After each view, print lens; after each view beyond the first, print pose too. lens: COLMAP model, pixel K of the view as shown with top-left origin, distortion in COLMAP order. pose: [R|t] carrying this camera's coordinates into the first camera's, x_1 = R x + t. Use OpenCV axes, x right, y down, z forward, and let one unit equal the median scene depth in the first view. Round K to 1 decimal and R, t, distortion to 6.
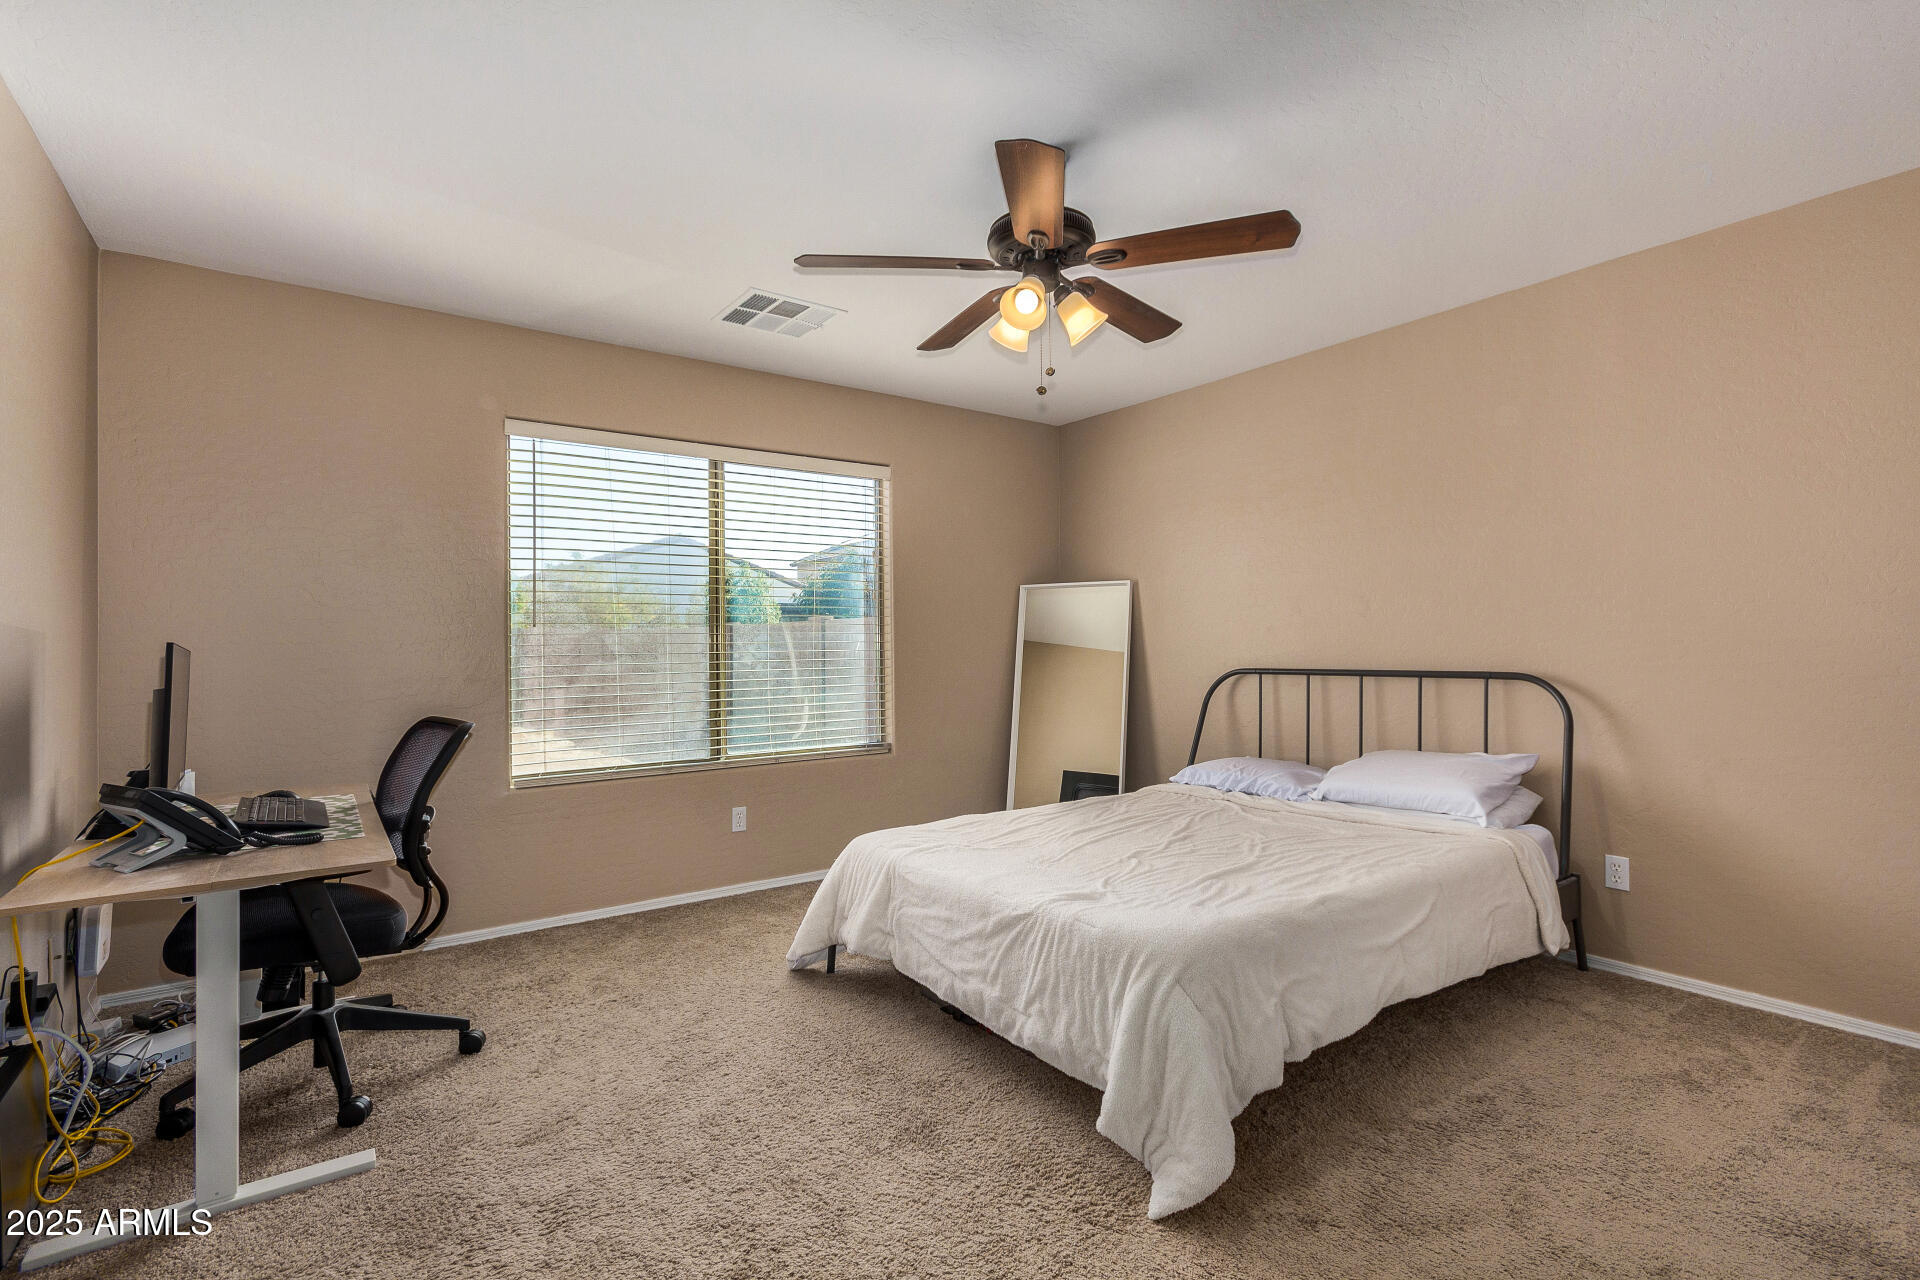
lens RADIAL K [[889.9, 0, 959.1], [0, 889.9, 643.2], [0, 0, 1]] dist [-0.001364, -0.000185]
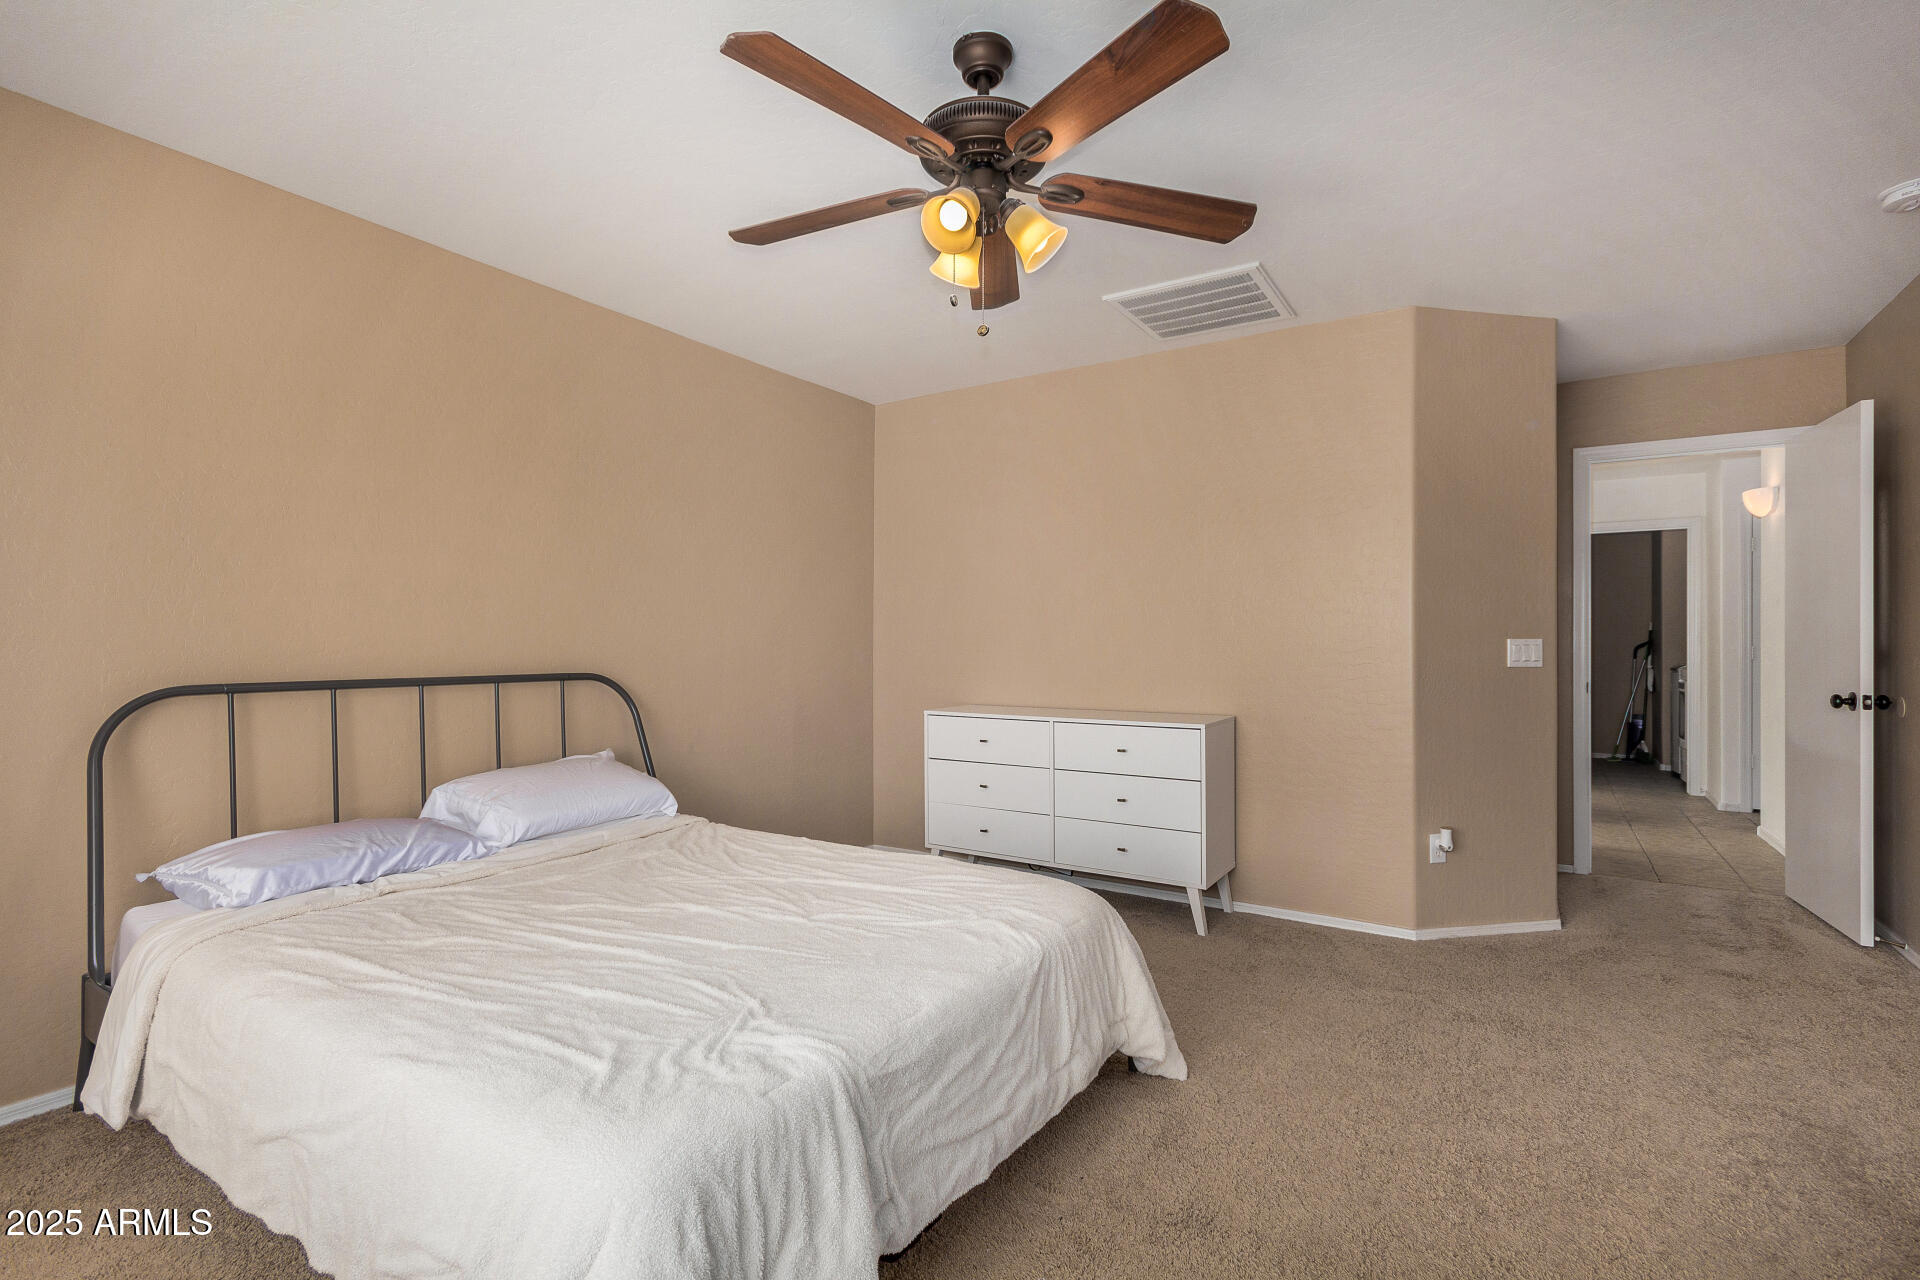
lens RADIAL K [[889.9, 0, 958.9], [0, 889.9, 648.0], [0, 0, 1]] dist [-0.001364, -0.000185]
pose [[-0.360478, 0.004427, 0.932757, -0.611652], [0.000879, 0.999990, -0.004406, 0.012278], [-0.932767, -0.000768, -0.360478, 1.229586]]
